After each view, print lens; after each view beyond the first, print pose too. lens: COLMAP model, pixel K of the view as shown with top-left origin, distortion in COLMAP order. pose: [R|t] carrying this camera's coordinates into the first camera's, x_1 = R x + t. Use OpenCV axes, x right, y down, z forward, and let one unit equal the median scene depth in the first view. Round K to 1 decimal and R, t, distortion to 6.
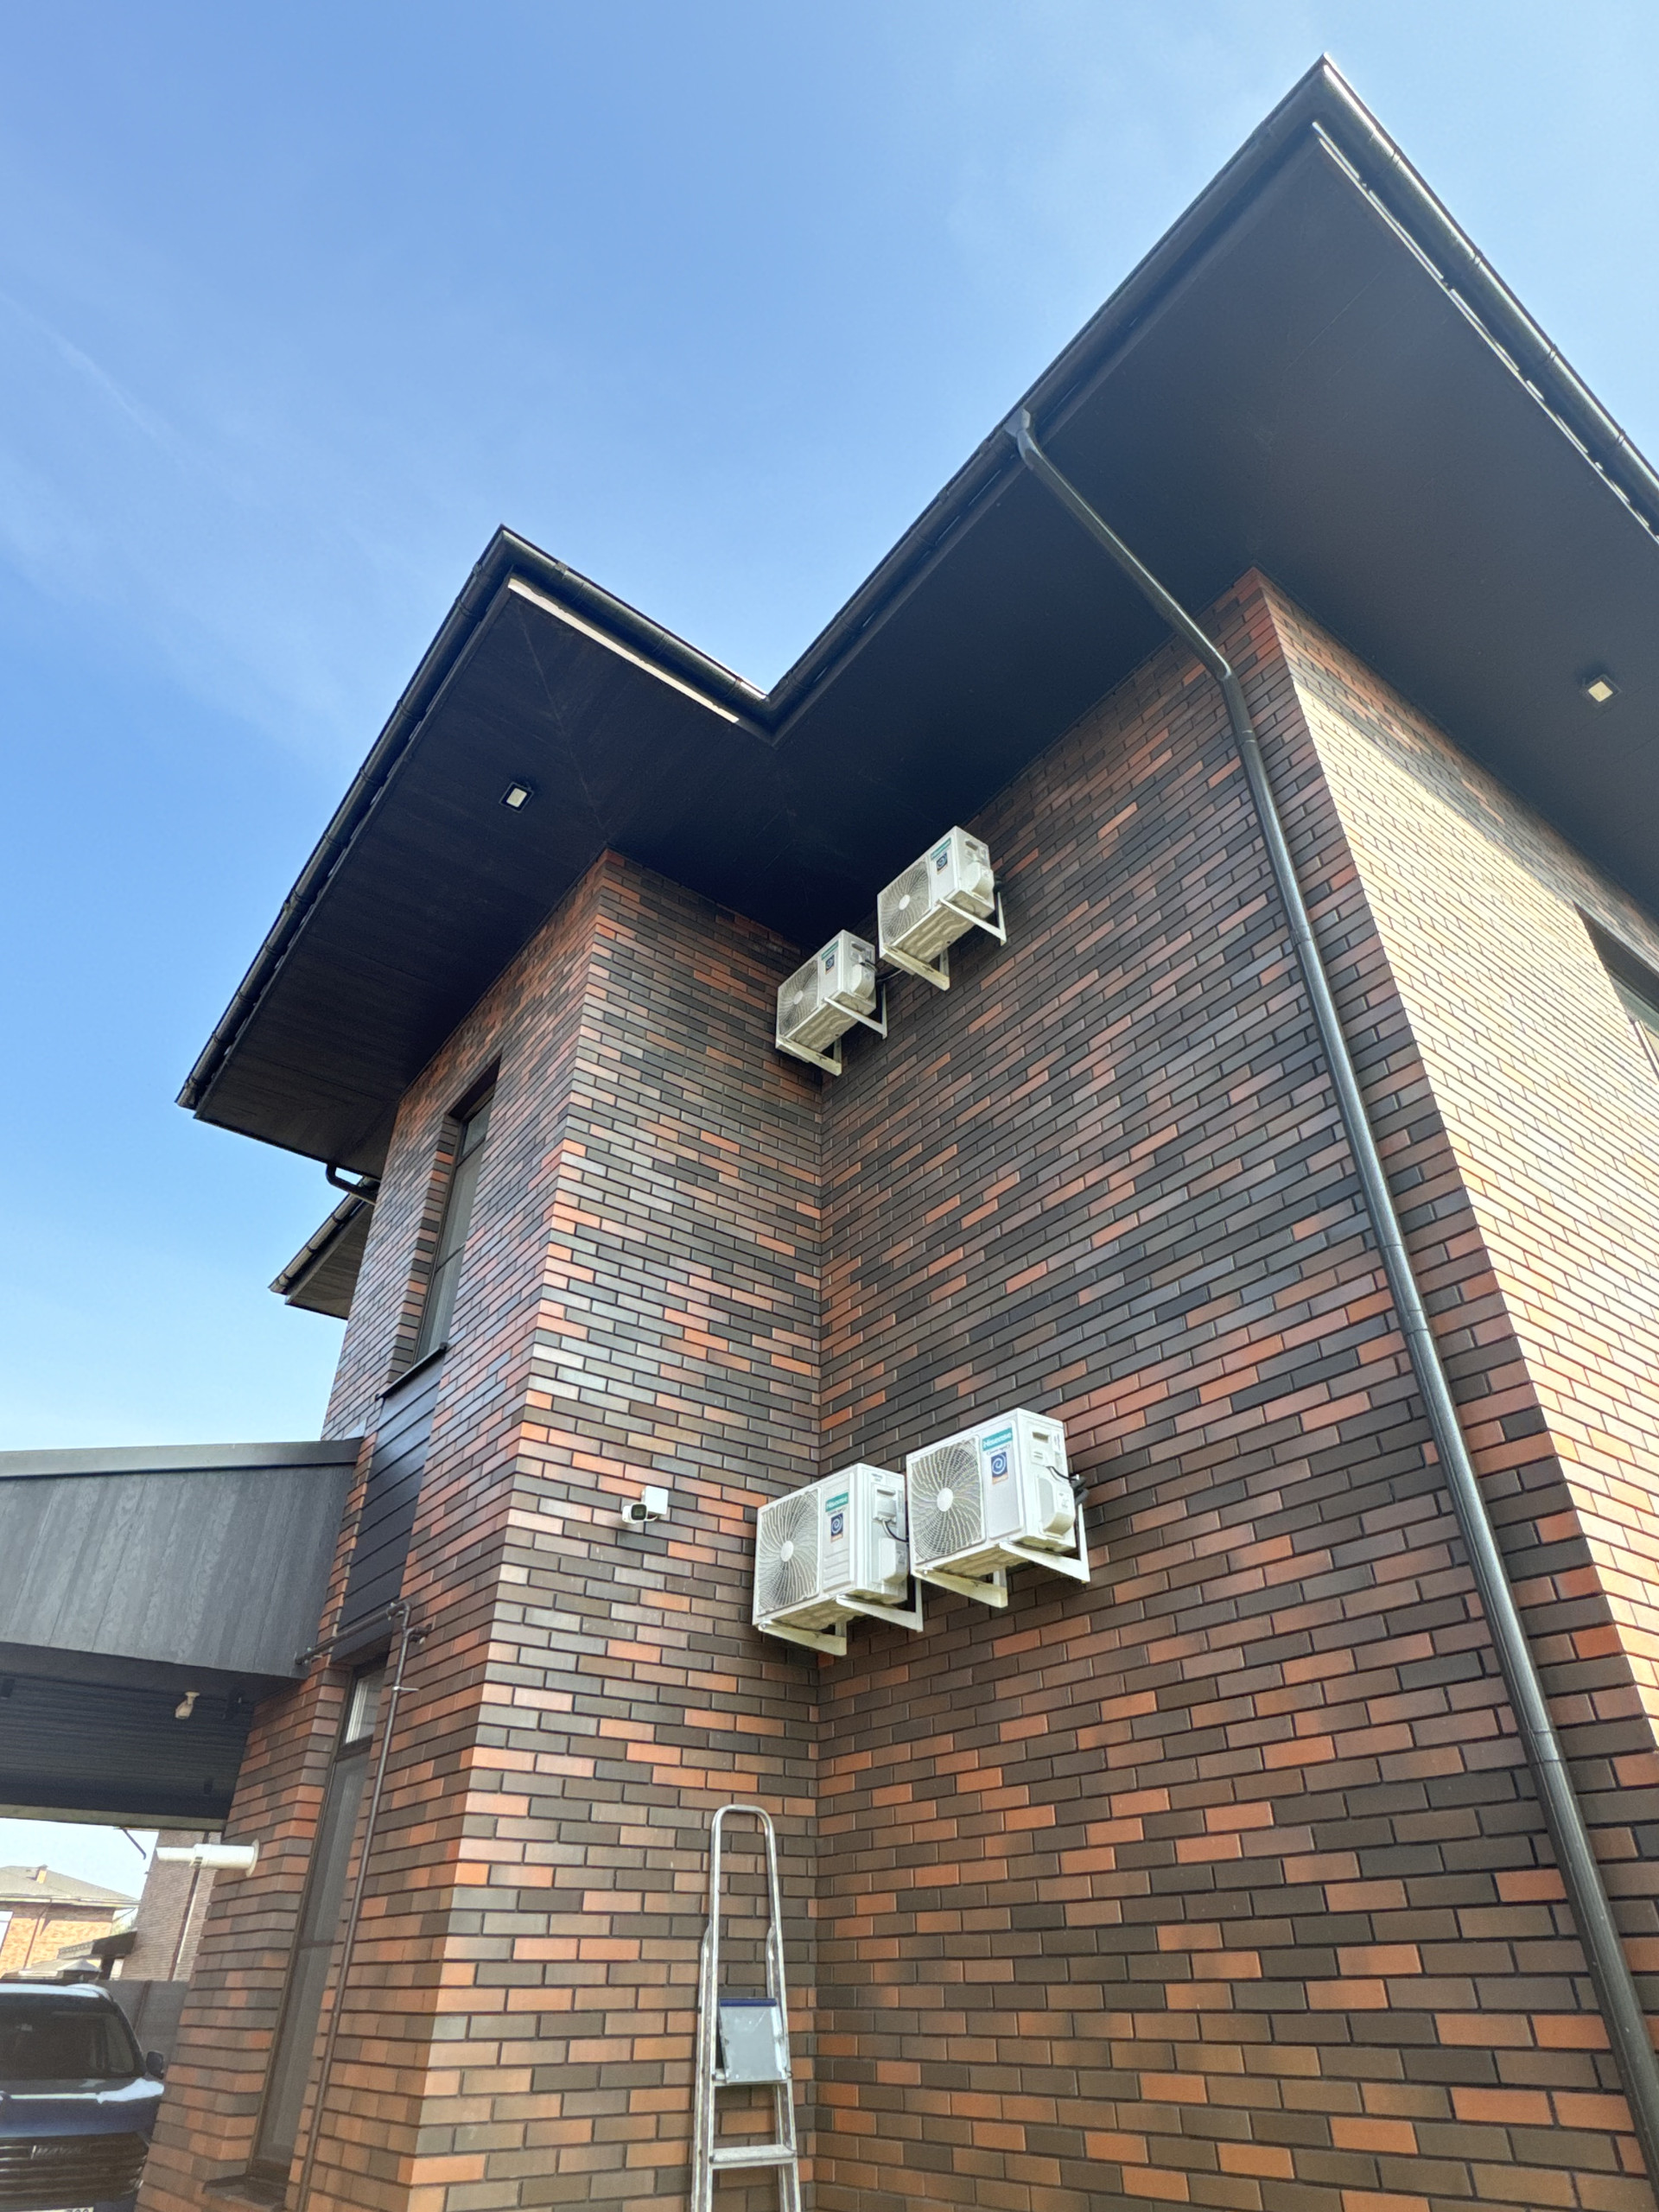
lens RADIAL K [[1247.8, 0, 822.1], [0, 1247.8, 1095.0], [0, 0, 1]] dist [-0.004052, -0.001704]
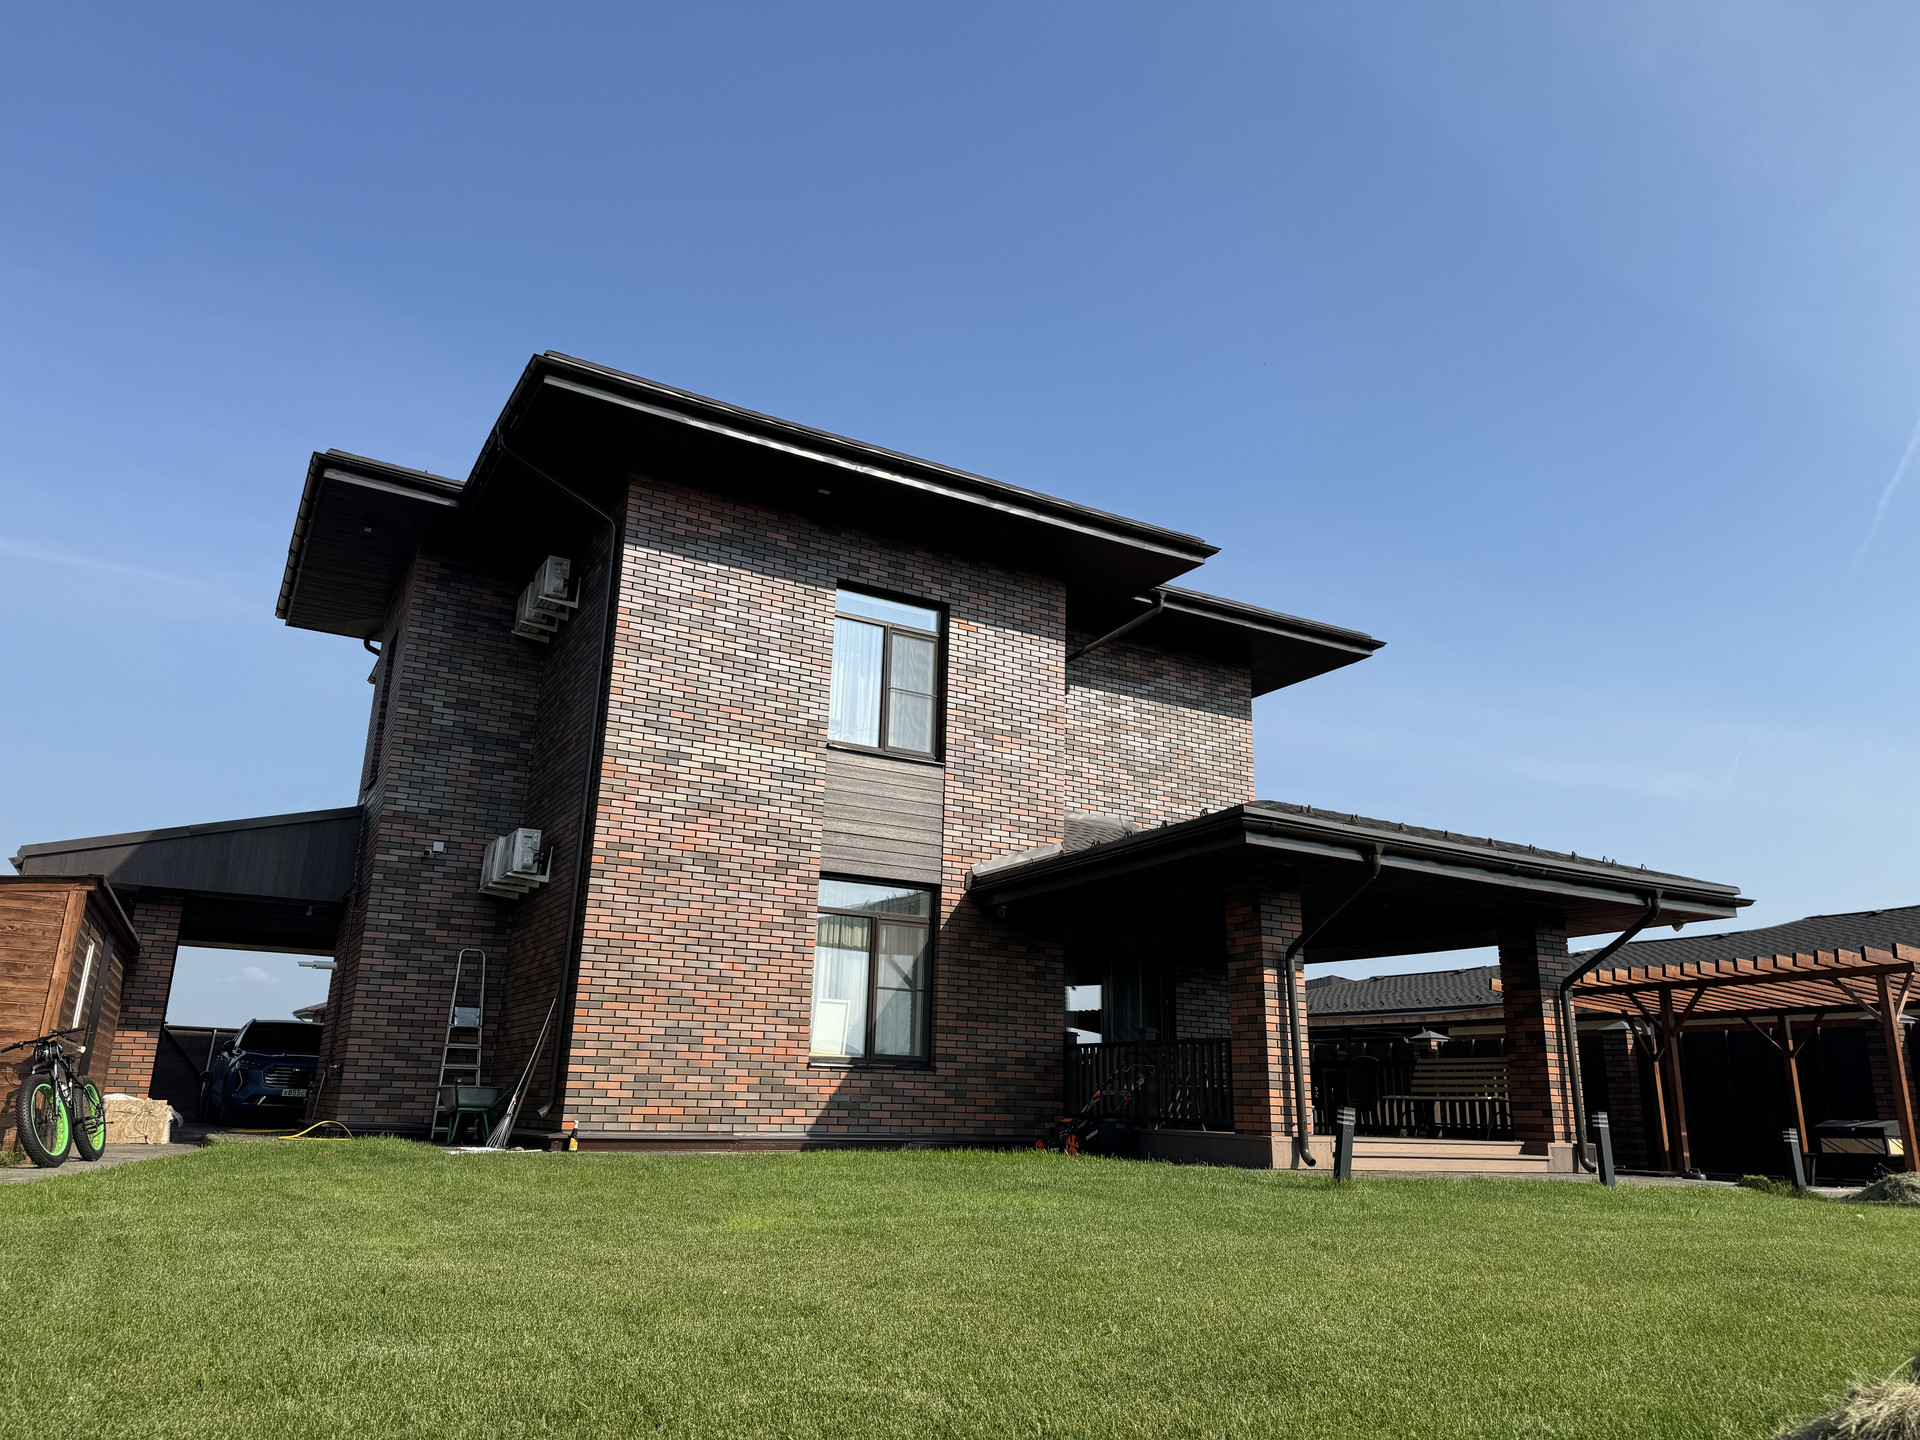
lens RADIAL K [[1358.9, 0, 975.5], [0, 1358.9, 715.0], [0, 0, 1]] dist [0.022174, -0.008027]
pose [[0.992075, -0.010113, -0.125238, 1.424999], [0.051644, 0.941486, 0.333071, -0.881473], [0.114542, -0.336900, 0.934547, -1.547303]]
